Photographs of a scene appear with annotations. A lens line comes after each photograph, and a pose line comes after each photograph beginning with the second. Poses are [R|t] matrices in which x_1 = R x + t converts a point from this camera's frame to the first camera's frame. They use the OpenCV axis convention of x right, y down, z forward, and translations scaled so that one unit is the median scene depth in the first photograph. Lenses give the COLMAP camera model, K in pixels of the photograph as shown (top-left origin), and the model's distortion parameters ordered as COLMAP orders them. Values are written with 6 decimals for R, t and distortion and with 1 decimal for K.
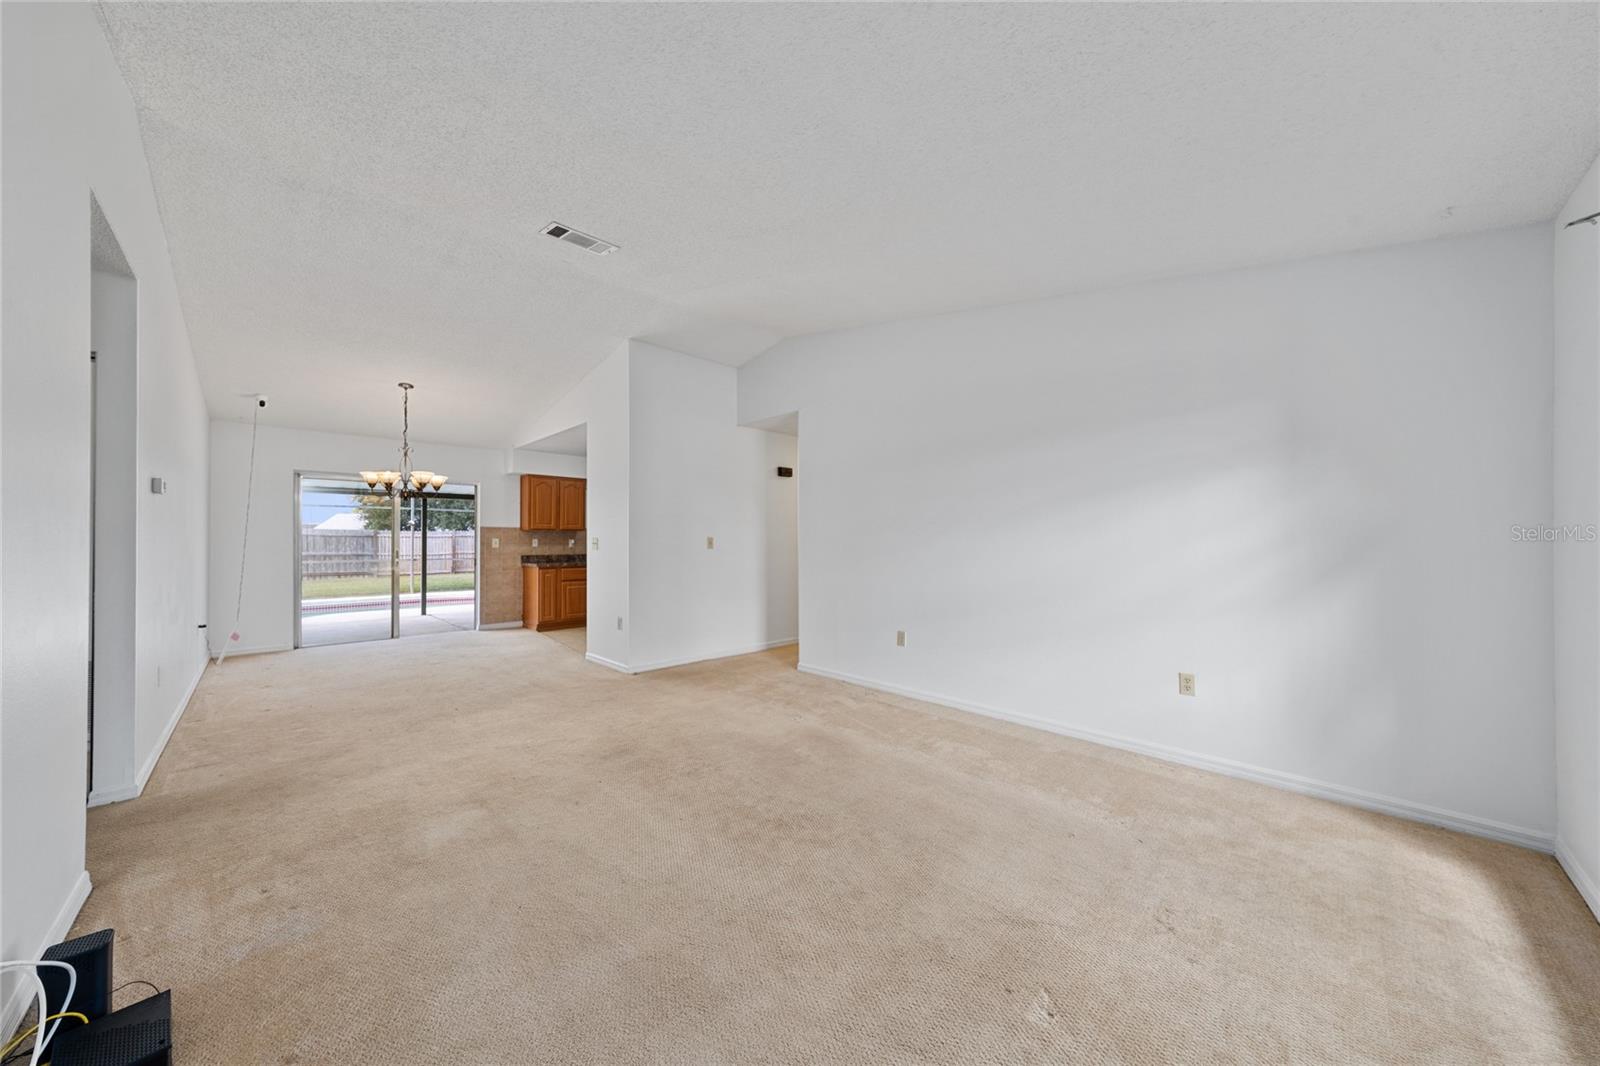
lens RADIAL K [[556.1, 0, 800.0], [0, 556.1, 533.0], [0, 0, 1]] dist [-0.000355, -0.000065]
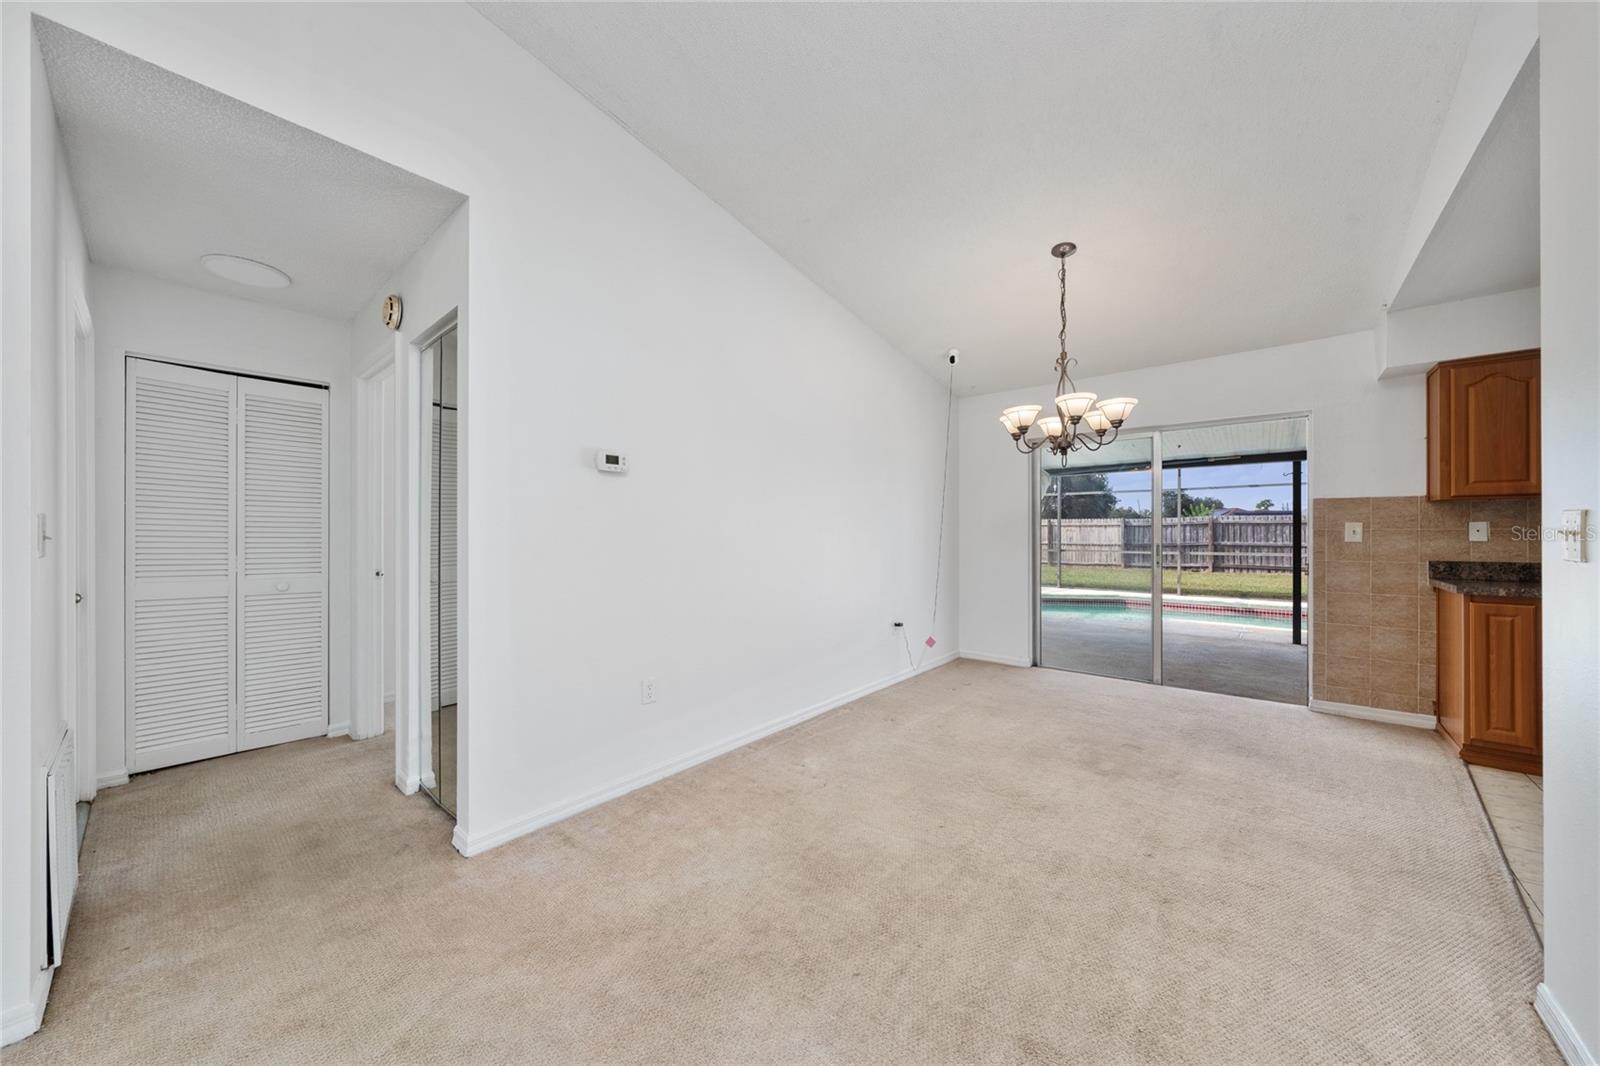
lens RADIAL K [[556.1, 0, 800.0], [0, 556.1, 533.0], [0, 0, 1]] dist [-0.000355, -0.000065]
pose [[0.098794, 0.001497, -0.995107, -0.127373], [0.018683, 0.999820, 0.003359, 0.008508], [0.994933, -0.018923, 0.098748, 0.480510]]
